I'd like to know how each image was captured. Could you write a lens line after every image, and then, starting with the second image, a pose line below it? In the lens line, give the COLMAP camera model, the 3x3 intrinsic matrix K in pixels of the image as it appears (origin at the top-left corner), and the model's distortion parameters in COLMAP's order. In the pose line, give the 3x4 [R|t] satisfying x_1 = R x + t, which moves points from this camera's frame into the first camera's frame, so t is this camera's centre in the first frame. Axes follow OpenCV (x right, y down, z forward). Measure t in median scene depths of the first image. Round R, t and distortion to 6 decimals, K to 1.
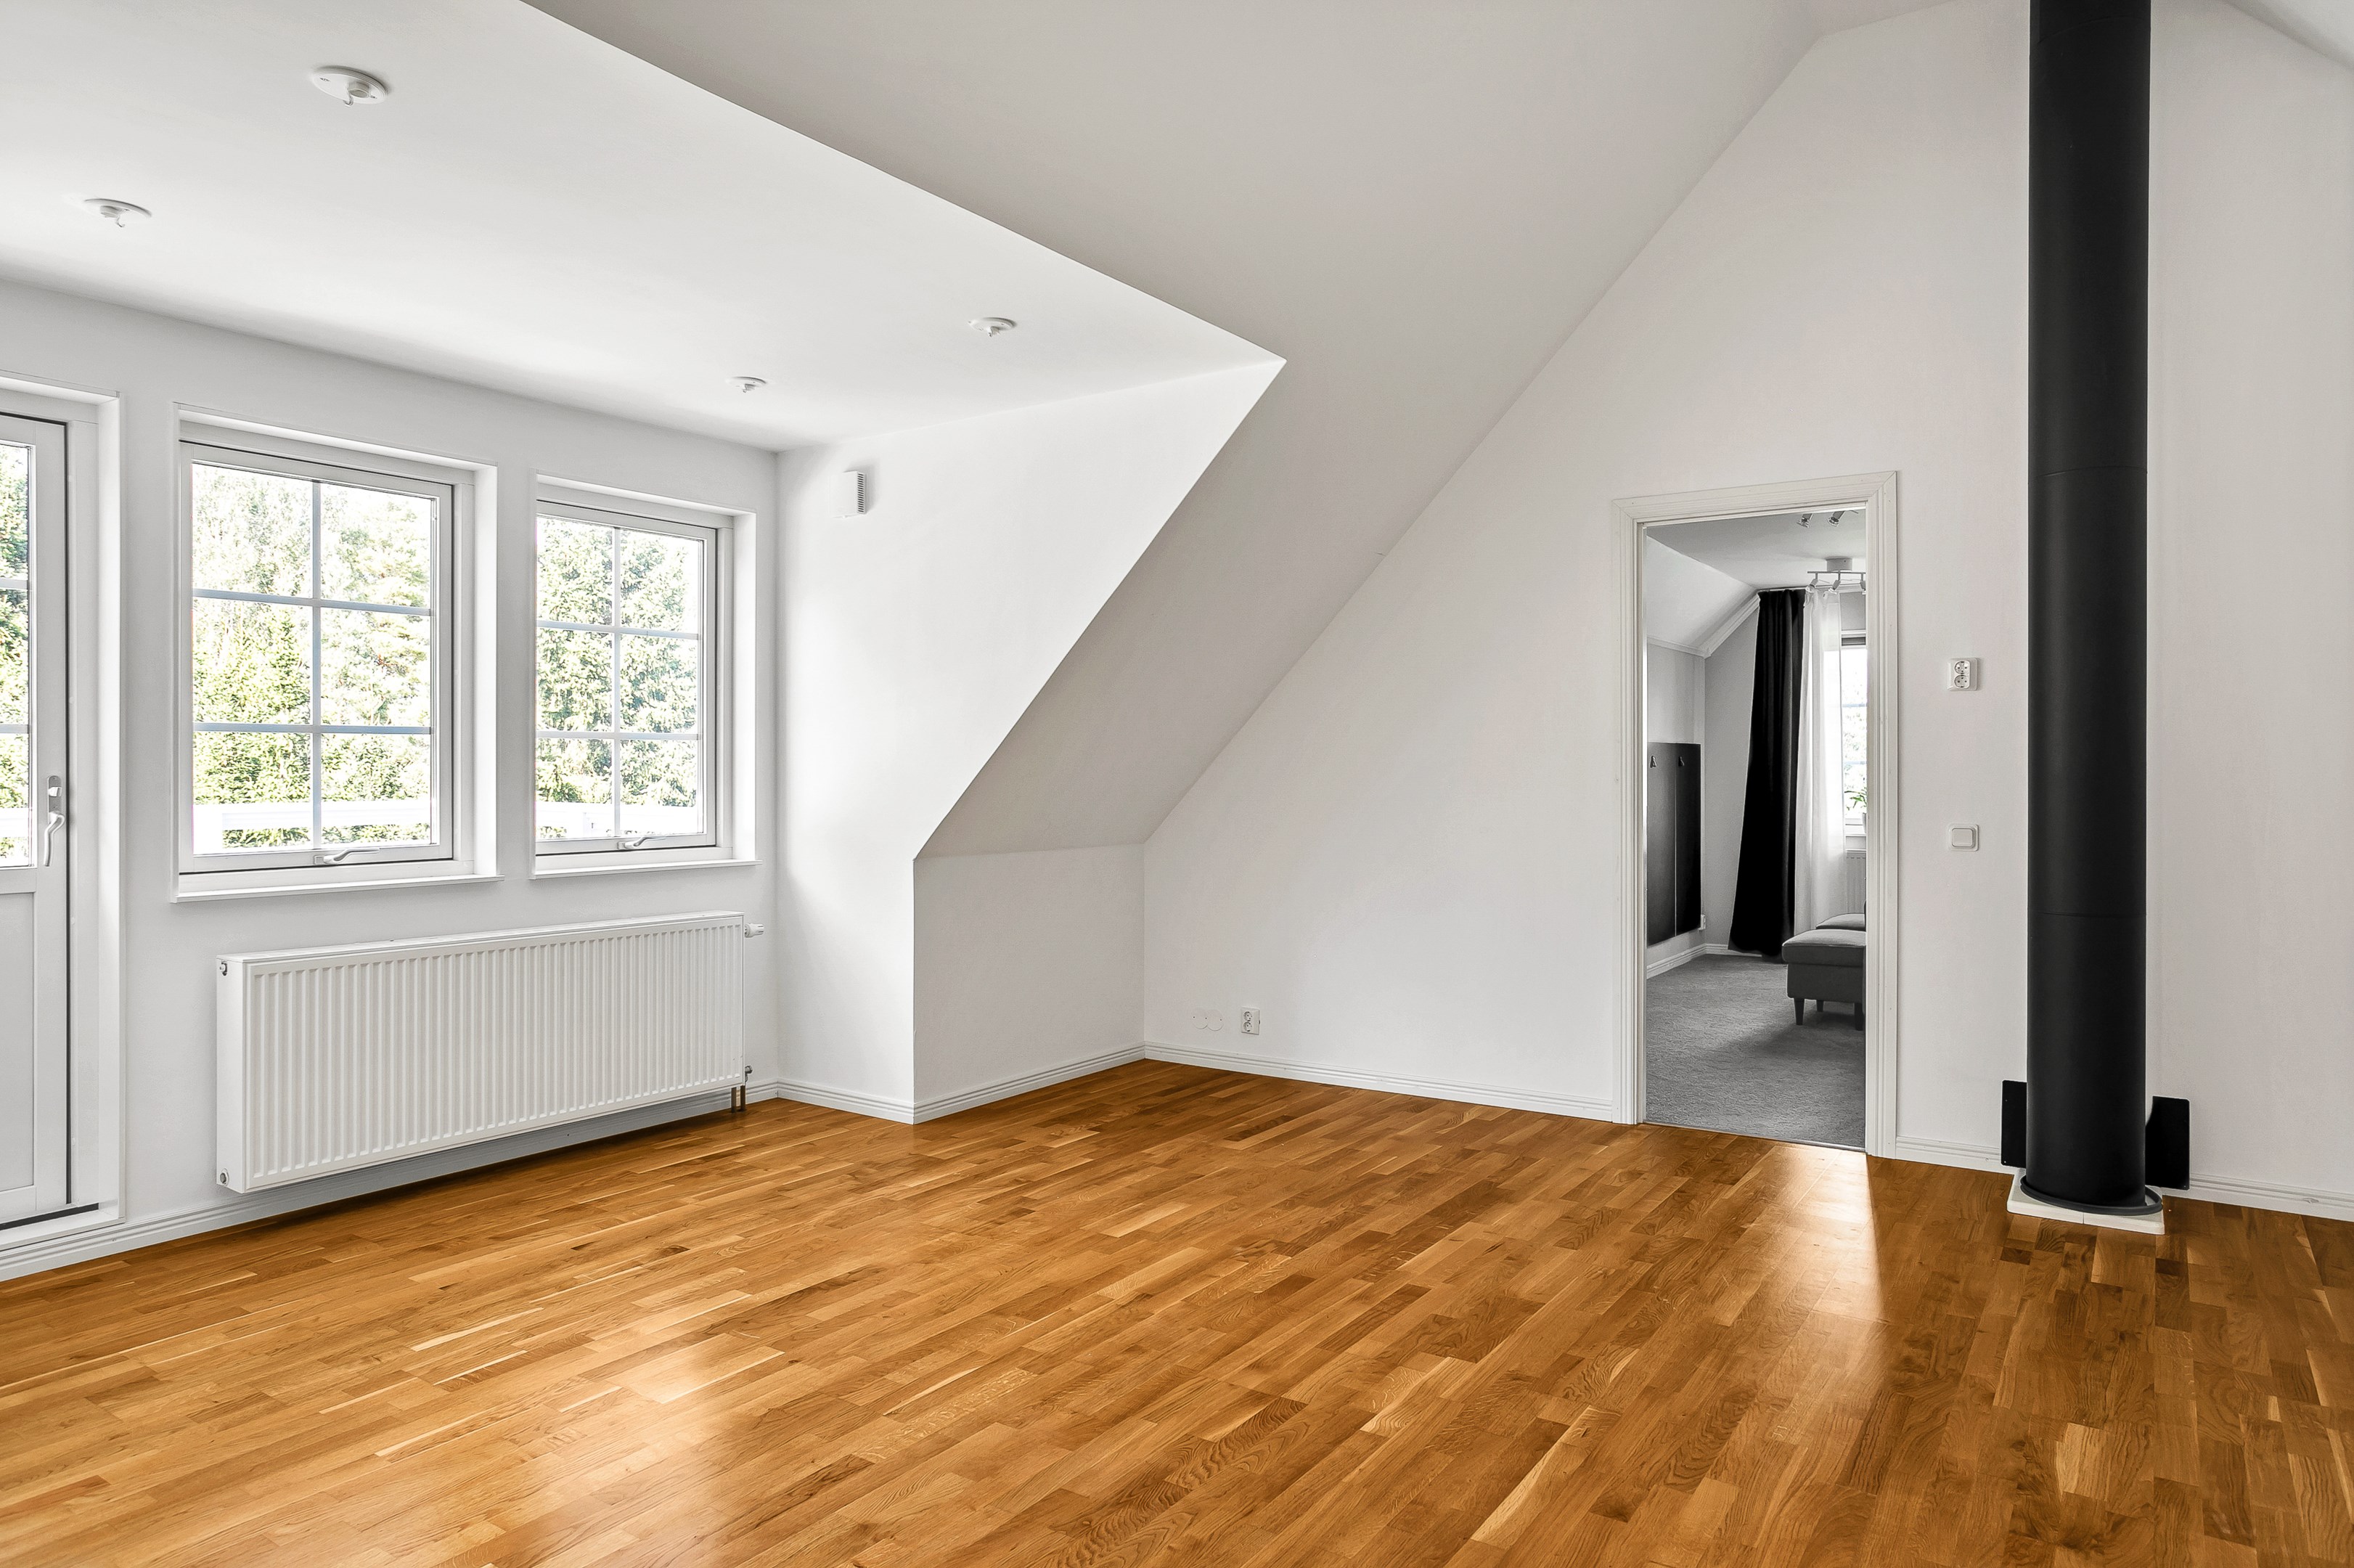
lens RADIAL K [[1466.7, 0, 1185.3], [0, 1466.7, 776.0], [0, 0, 1]] dist [0.004015, 0.000103]
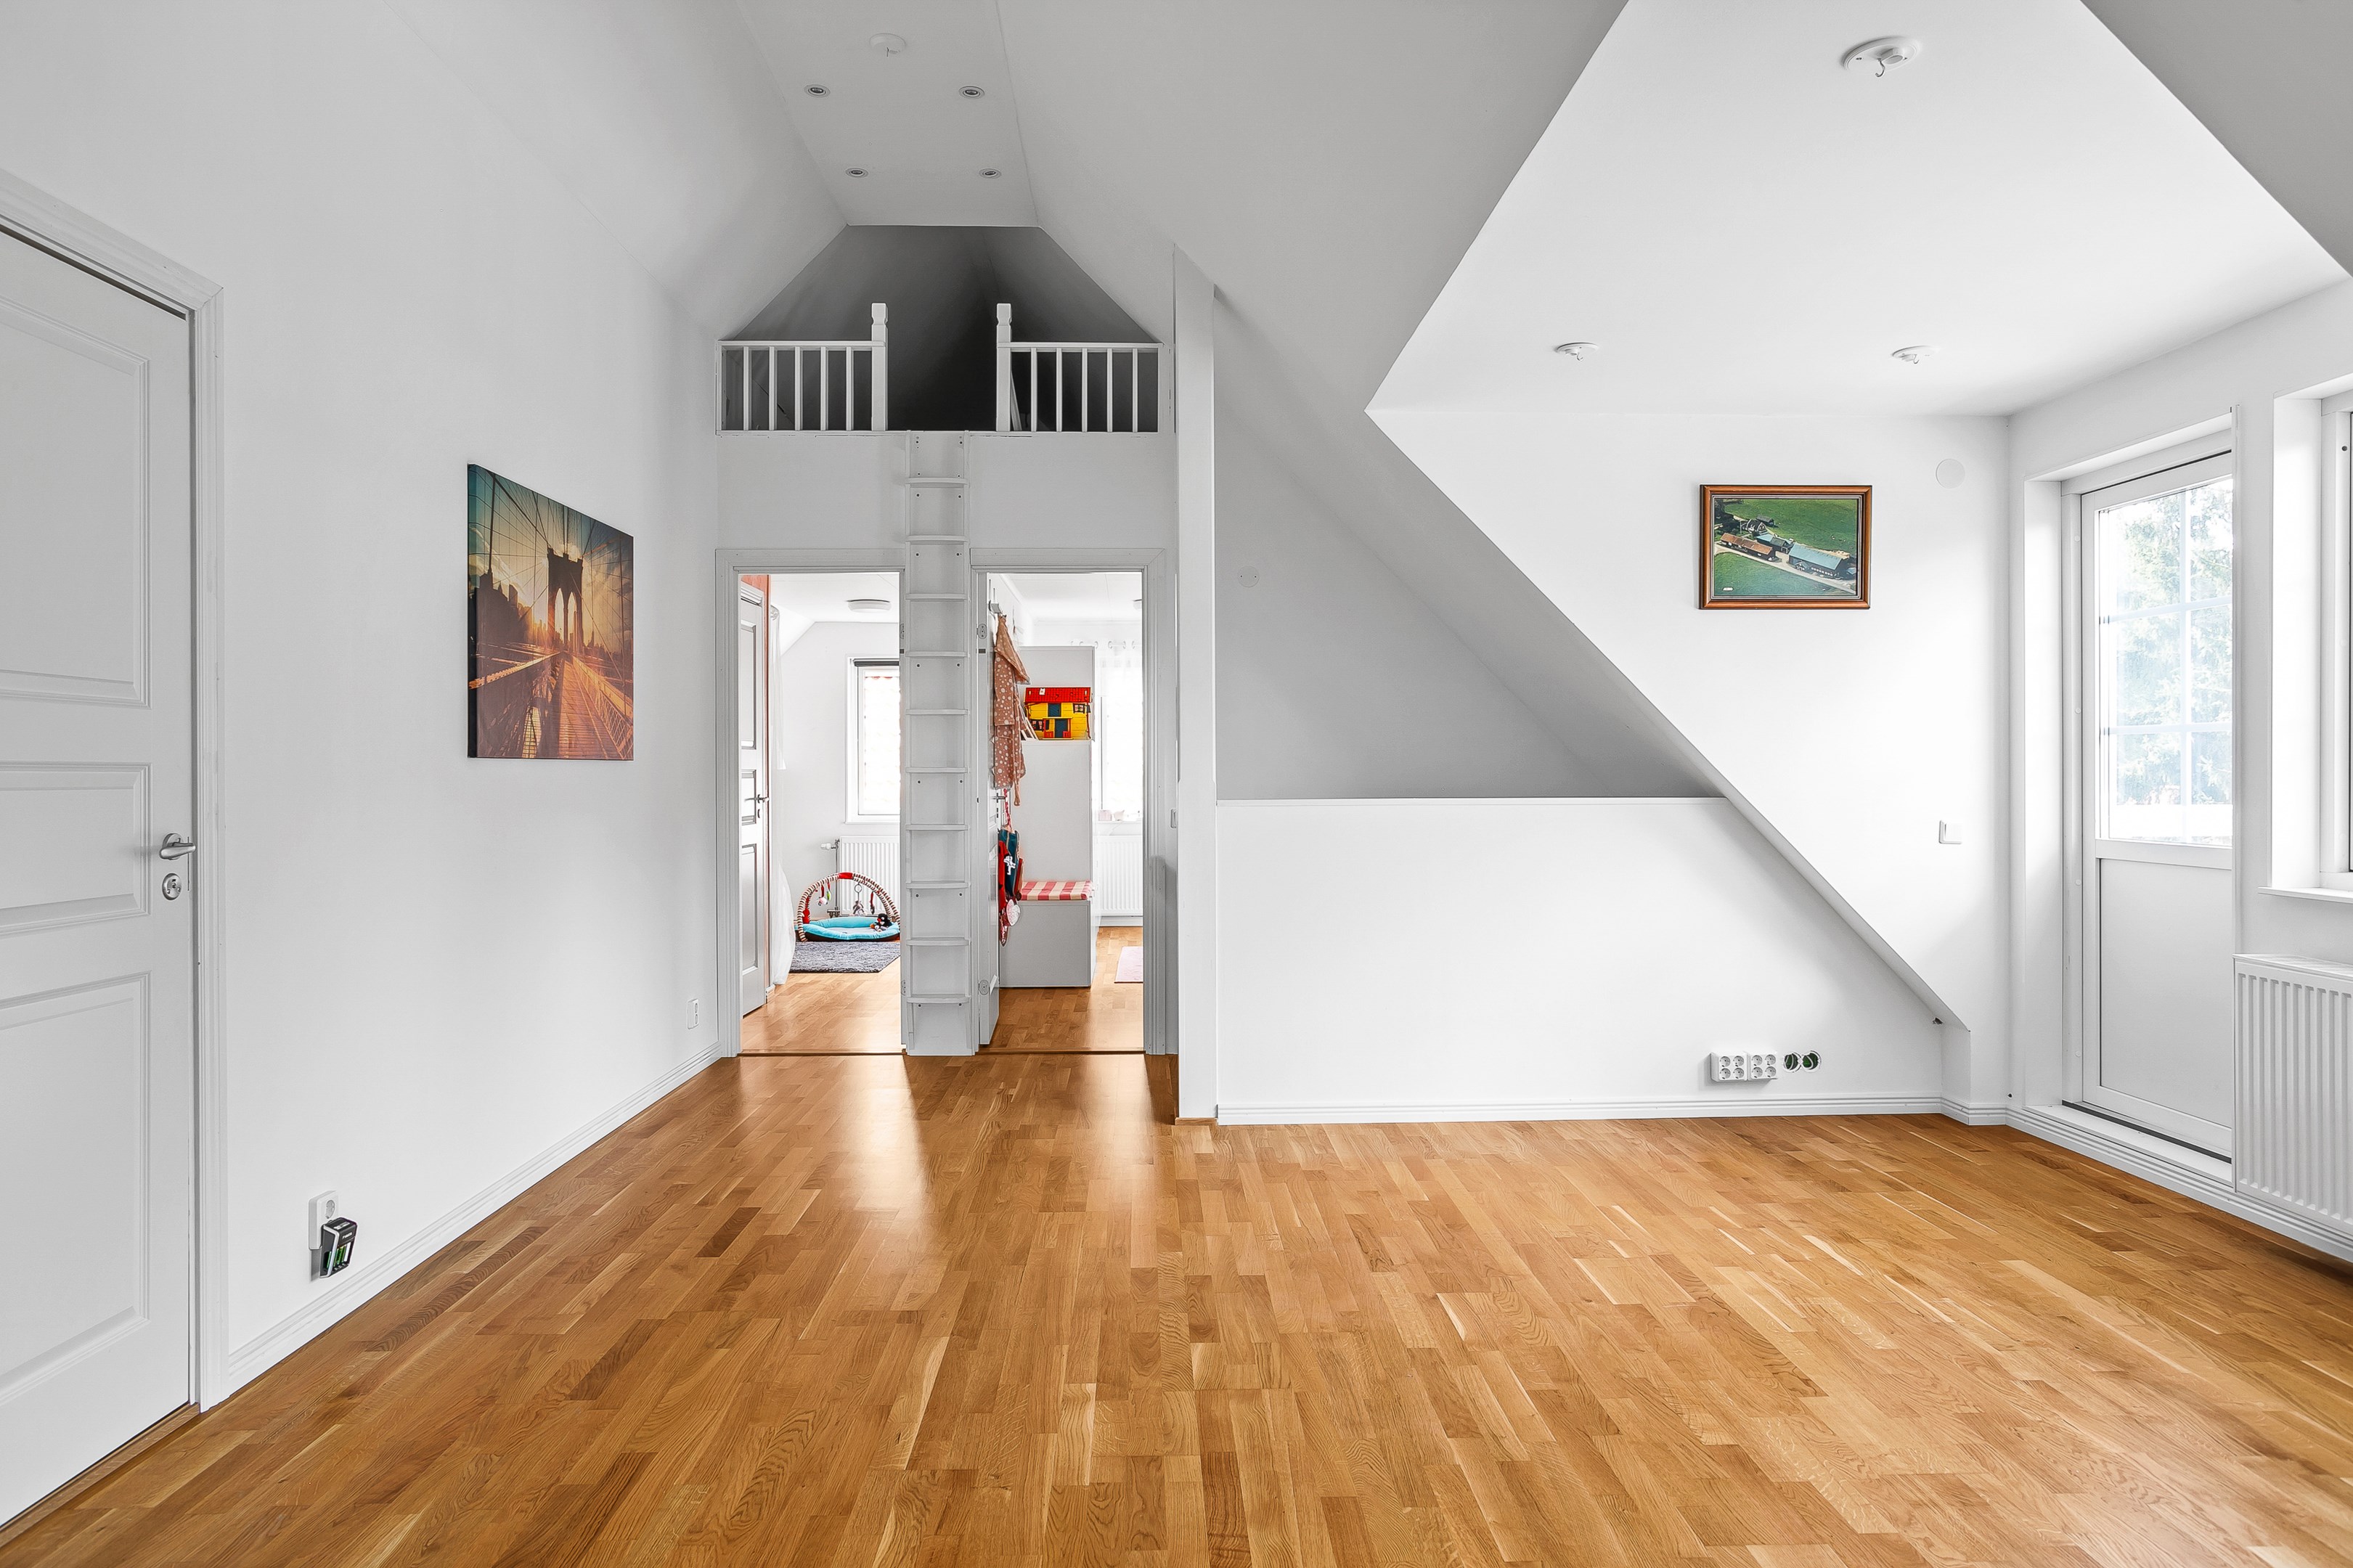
lens RADIAL K [[1416.6, 0, 1183.3], [0, 1416.6, 776.5], [0, 0, 1]] dist [-0.001979, 0.000864]
pose [[-0.812538, 0.005342, -0.582884, 0.517563], [0.001481, 0.999974, 0.007101, -0.003448], [0.582907, 0.004906, -0.812524, 1.454963]]
